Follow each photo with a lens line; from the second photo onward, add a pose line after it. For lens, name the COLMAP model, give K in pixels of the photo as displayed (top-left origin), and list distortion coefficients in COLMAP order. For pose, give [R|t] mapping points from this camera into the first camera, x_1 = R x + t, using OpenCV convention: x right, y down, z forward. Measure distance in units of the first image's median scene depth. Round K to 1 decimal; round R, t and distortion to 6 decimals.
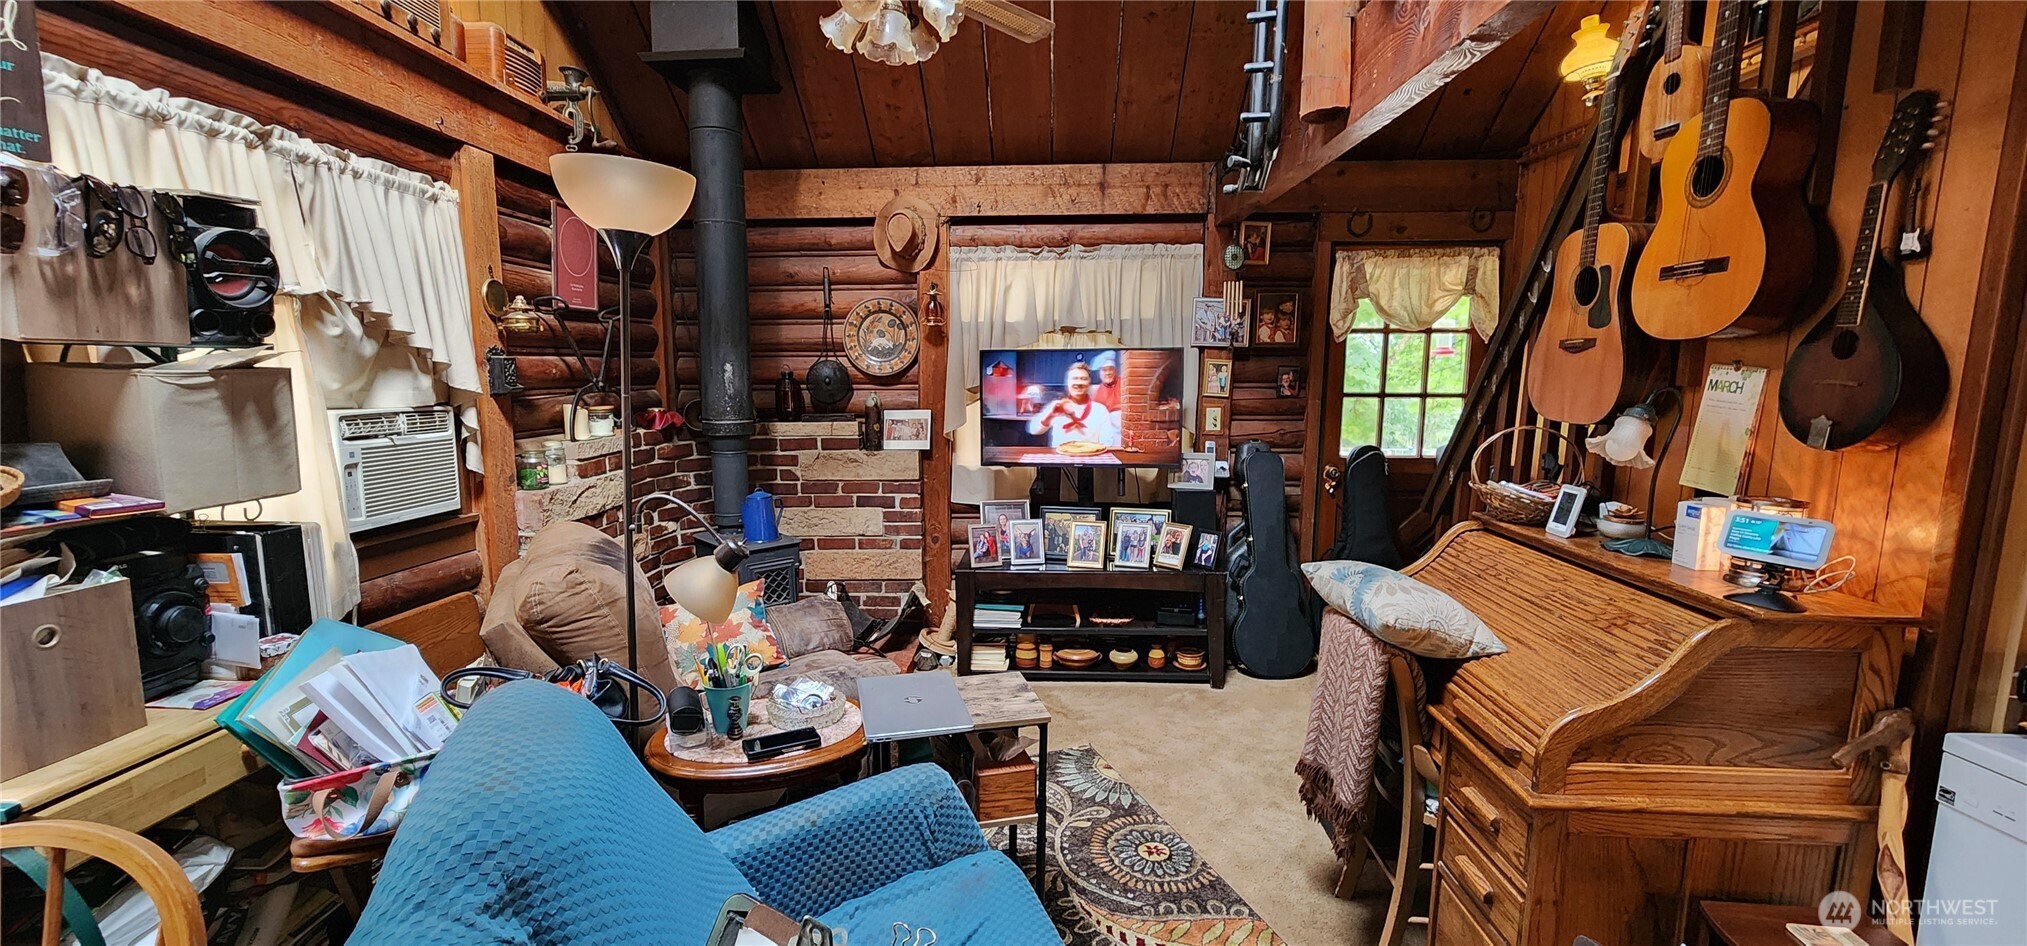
lens RADIAL K [[827.3, 0, 1000.0], [0, 827.3, 478.7], [0, 0, 1]] dist [0.000257, 0.000676]
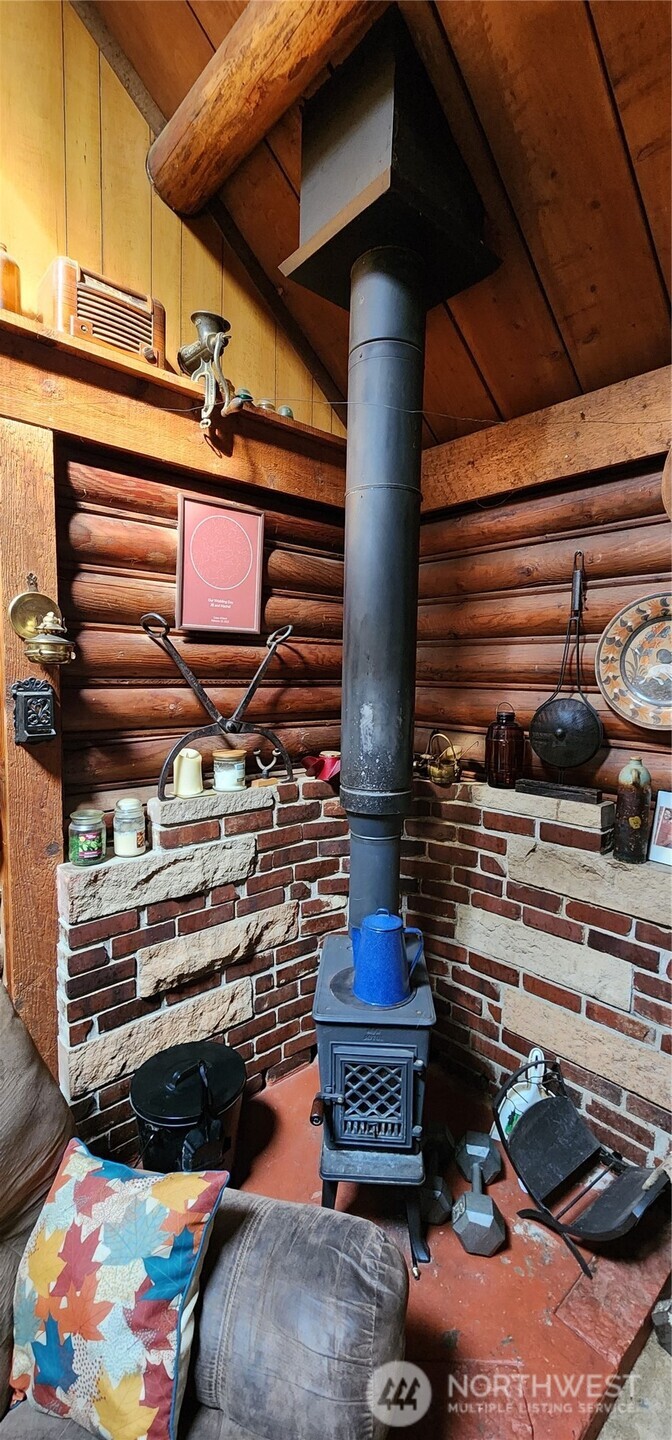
lens RADIAL K [[587.7, 0, 336.4], [0, 587.7, 722.9], [0, 0, 1]] dist [0.000257, 0.000676]
pose [[0.707503, 0.072087, -0.703024, -0.016852], [-0.111937, 0.993657, -0.010762, -0.102137], [0.697789, 0.086309, 0.711085, 0.569920]]
